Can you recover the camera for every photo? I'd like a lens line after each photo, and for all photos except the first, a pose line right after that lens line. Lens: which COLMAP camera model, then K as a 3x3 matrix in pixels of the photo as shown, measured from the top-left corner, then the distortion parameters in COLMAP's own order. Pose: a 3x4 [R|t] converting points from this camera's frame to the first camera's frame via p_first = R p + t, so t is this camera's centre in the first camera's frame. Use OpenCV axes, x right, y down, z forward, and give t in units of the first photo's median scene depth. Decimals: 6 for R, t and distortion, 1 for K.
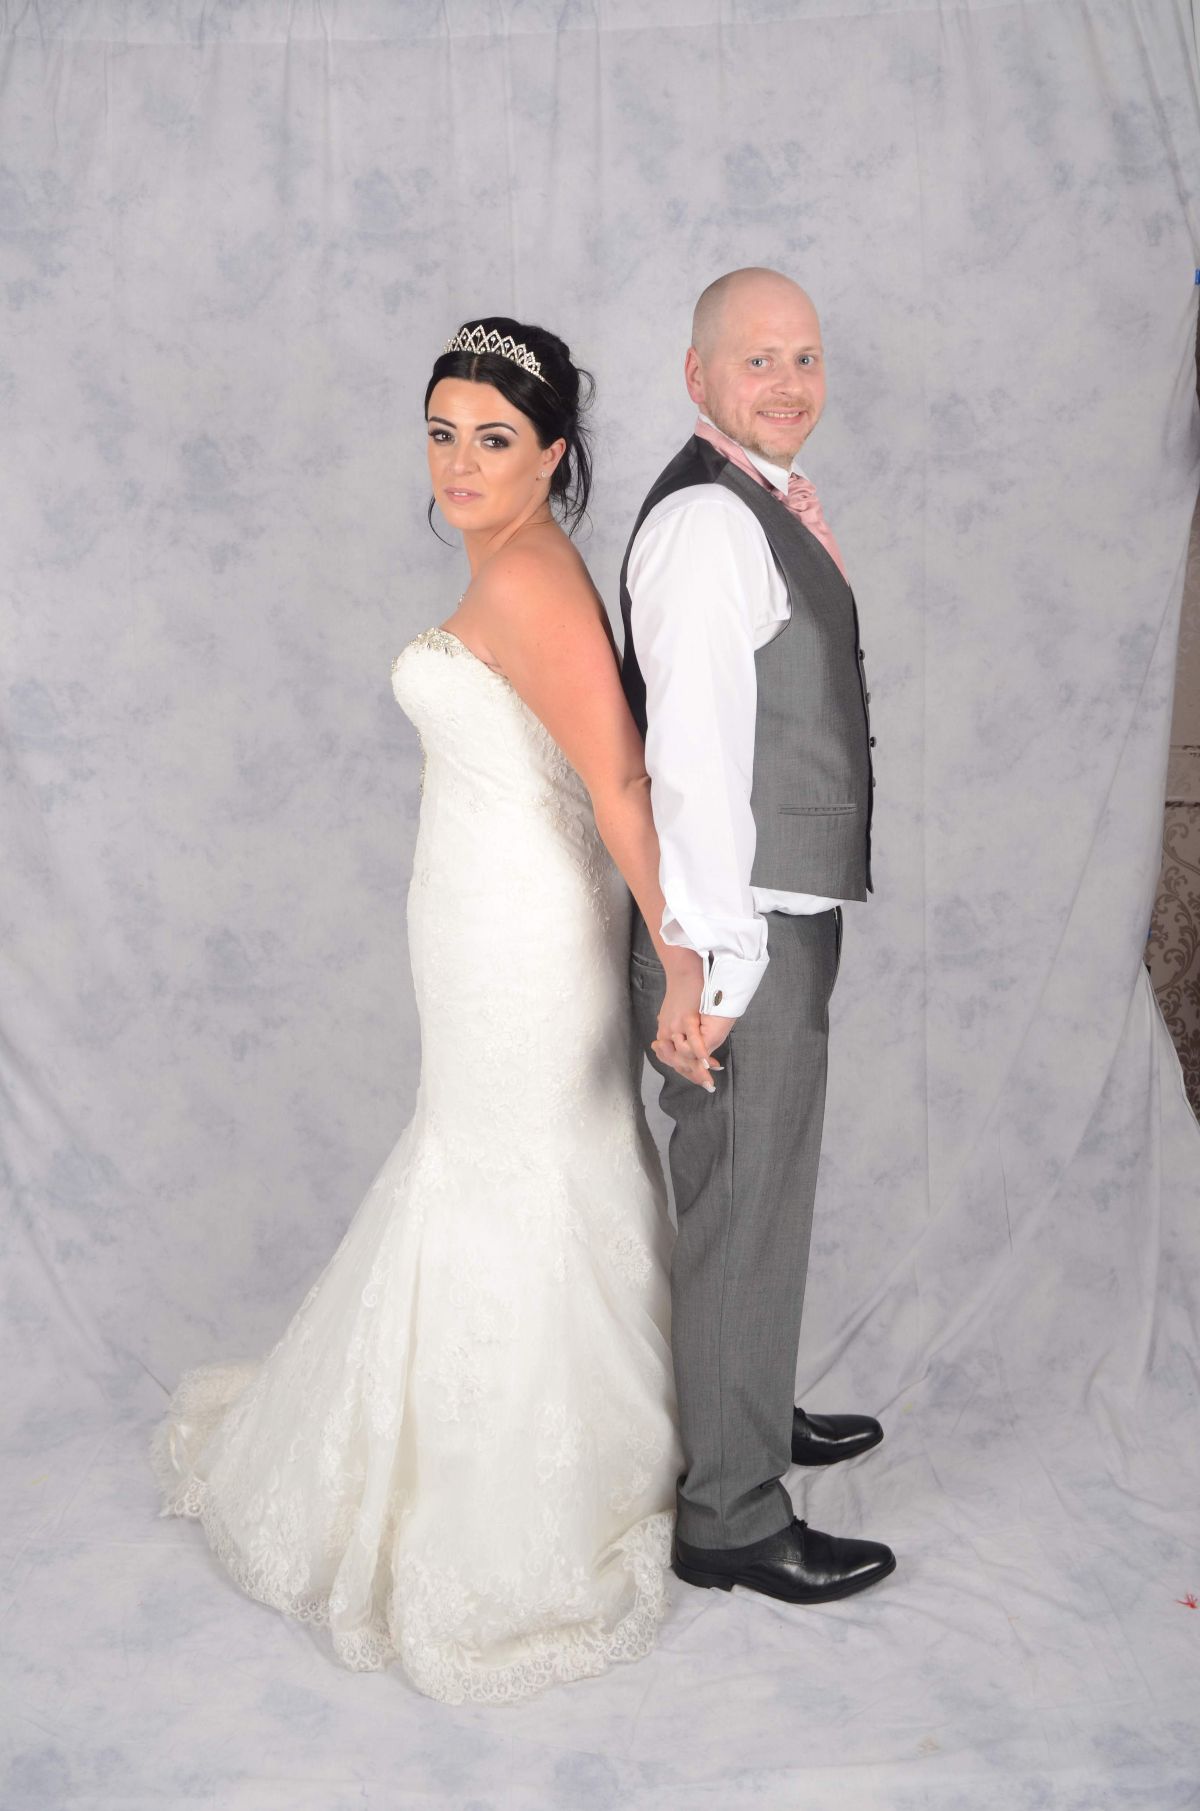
lens RADIAL K [[1832.8, 0, 610.0], [0, 1832.8, 890.9], [0, 0, 1]] dist [-0.025841, 0.000000]
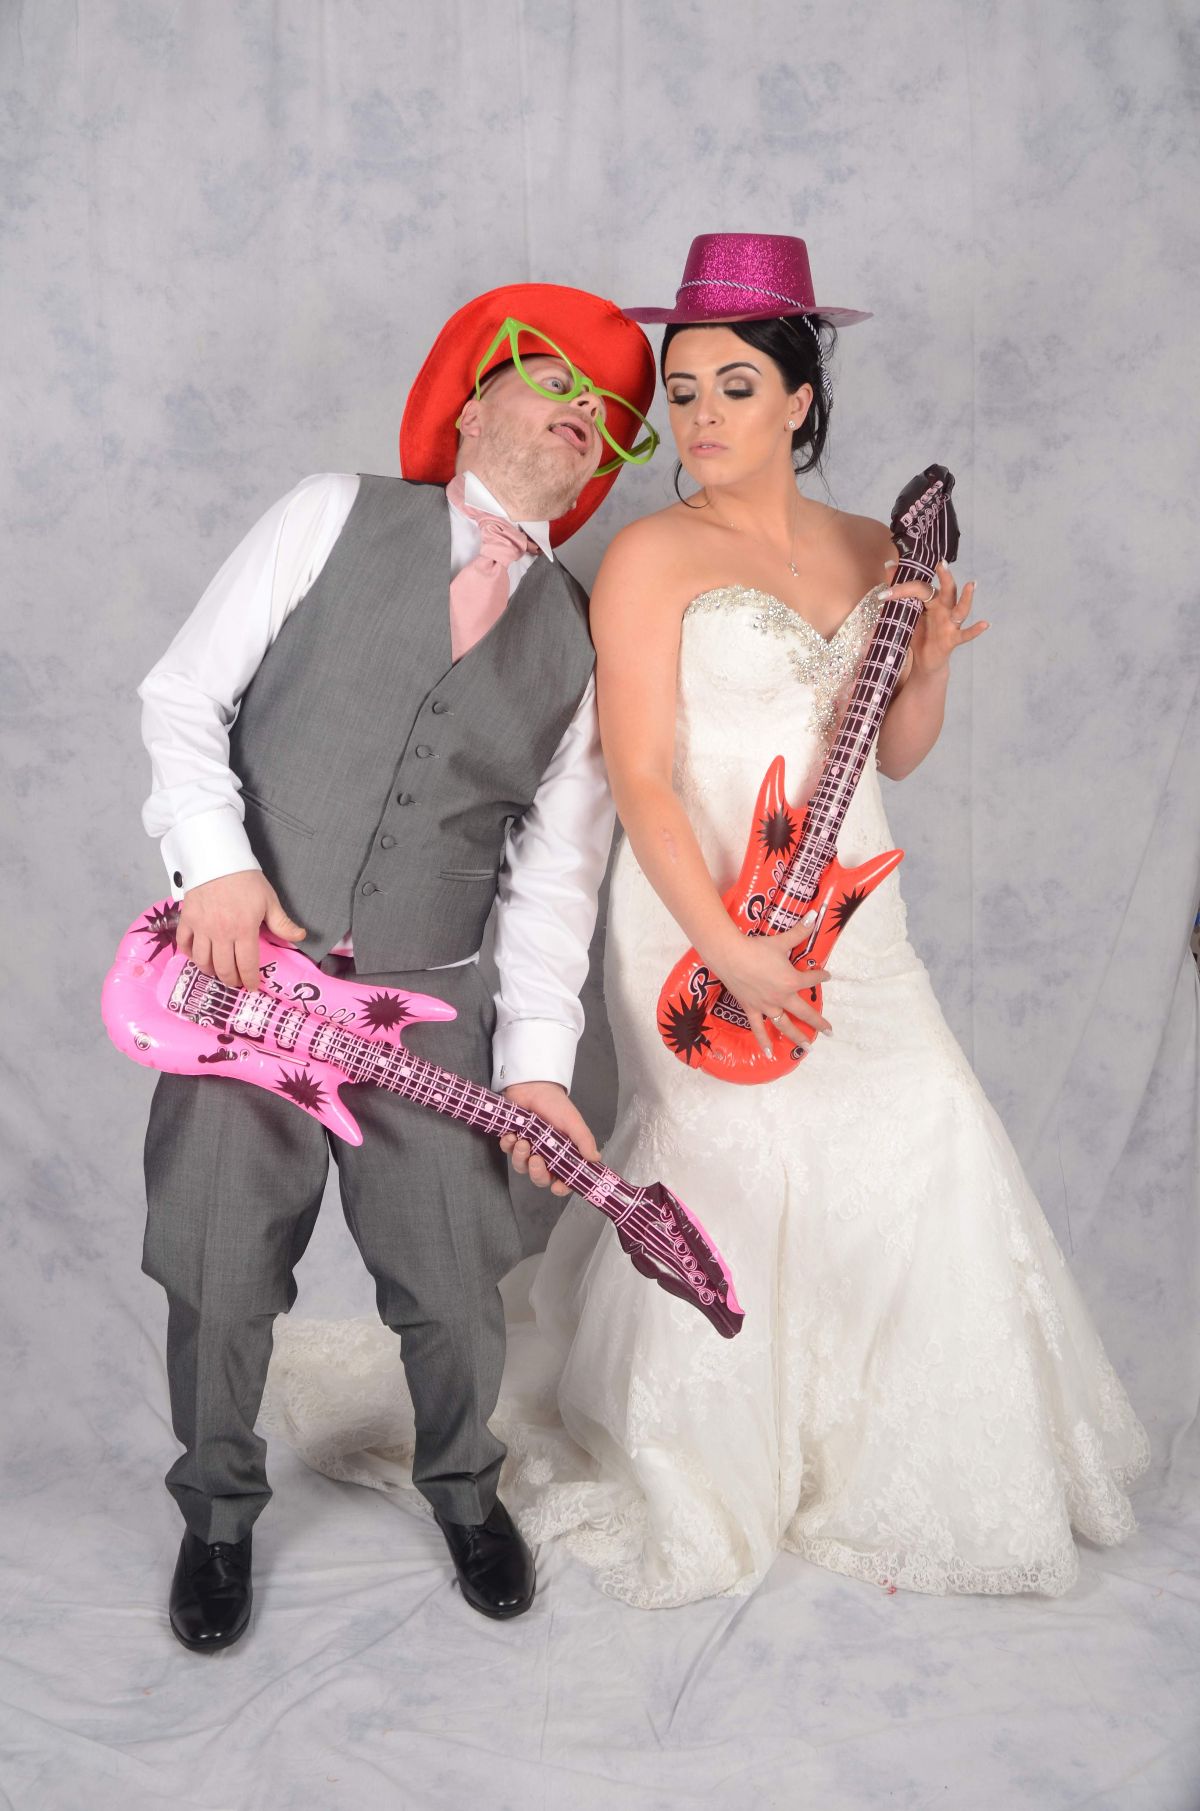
lens RADIAL K [[1667.8, 0, 609.4], [0, 1667.8, 893.7], [0, 0, 1]] dist [-0.012162, 0.000000]
pose [[0.999842, -0.003994, 0.017340, -0.027050], [0.003724, 0.999872, 0.015569, -0.006462], [-0.017400, -0.015501, 0.999728, 0.158415]]
